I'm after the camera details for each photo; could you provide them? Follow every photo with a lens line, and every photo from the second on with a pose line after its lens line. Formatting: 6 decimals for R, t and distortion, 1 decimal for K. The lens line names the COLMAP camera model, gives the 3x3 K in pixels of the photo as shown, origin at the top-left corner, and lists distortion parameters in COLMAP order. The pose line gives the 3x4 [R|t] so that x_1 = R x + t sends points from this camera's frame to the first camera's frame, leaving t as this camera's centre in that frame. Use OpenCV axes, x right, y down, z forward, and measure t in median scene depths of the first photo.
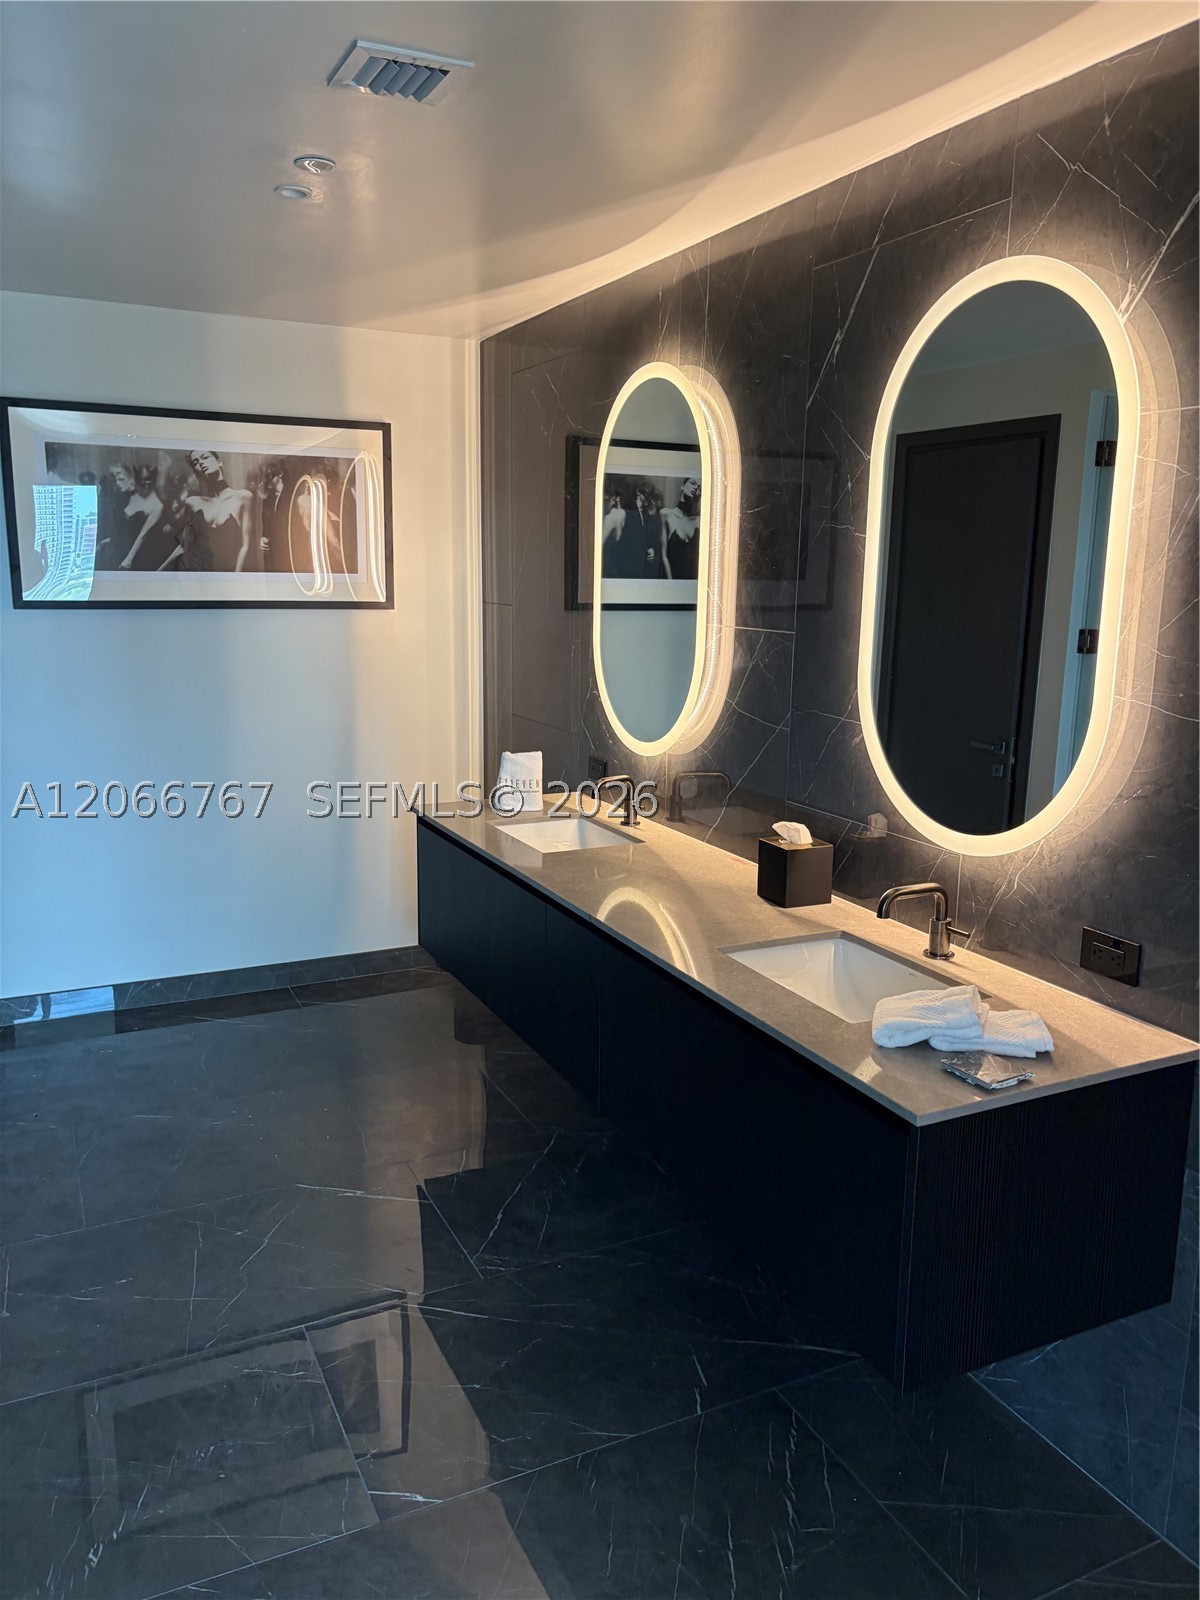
lens RADIAL K [[1205.0, 0, 592.5], [0, 1205.0, 802.5], [0, 0, 1]] dist [0.035734, -0.037667]
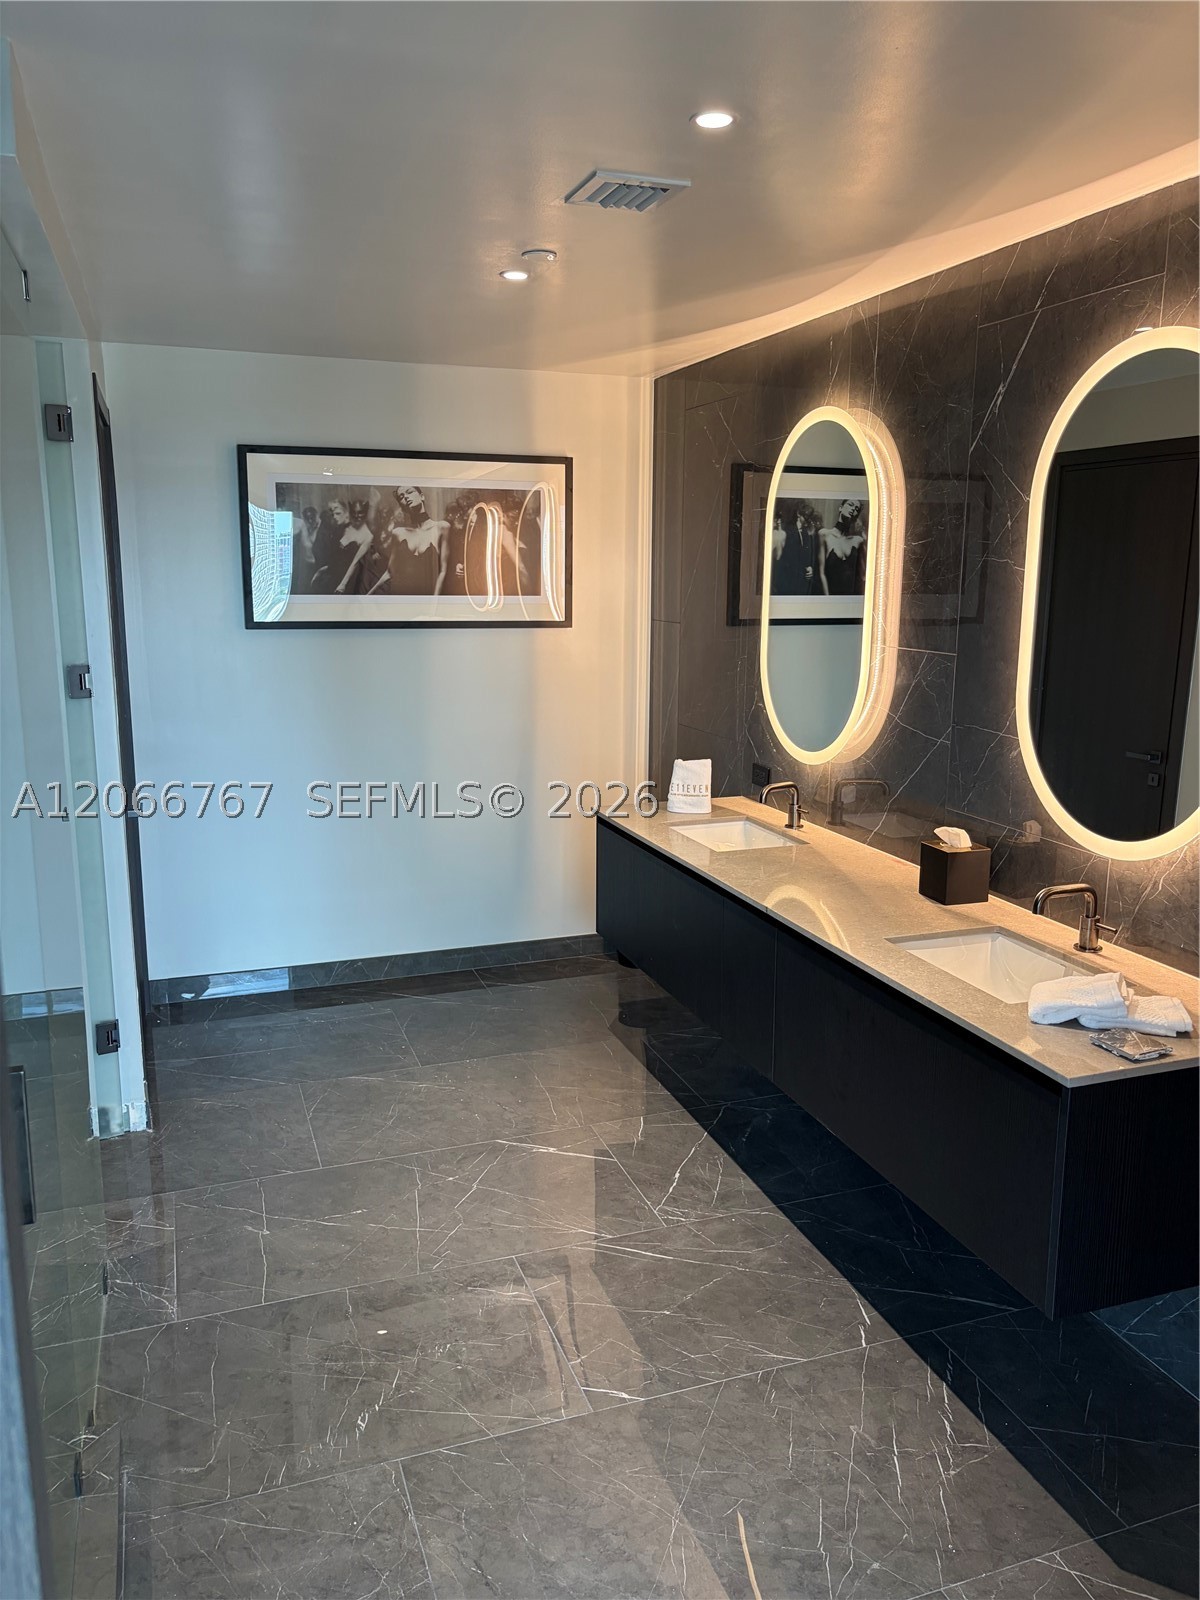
lens RADIAL K [[1205.0, 0, 597.2], [0, 1205.0, 800.9], [0, 0, 1]] dist [0.035734, -0.037667]
pose [[0.994219, 0.013248, -0.106546, -0.034297], [-0.013491, 0.999908, -0.001560, -0.001766], [0.106516, 0.002988, 0.994307, -0.116501]]
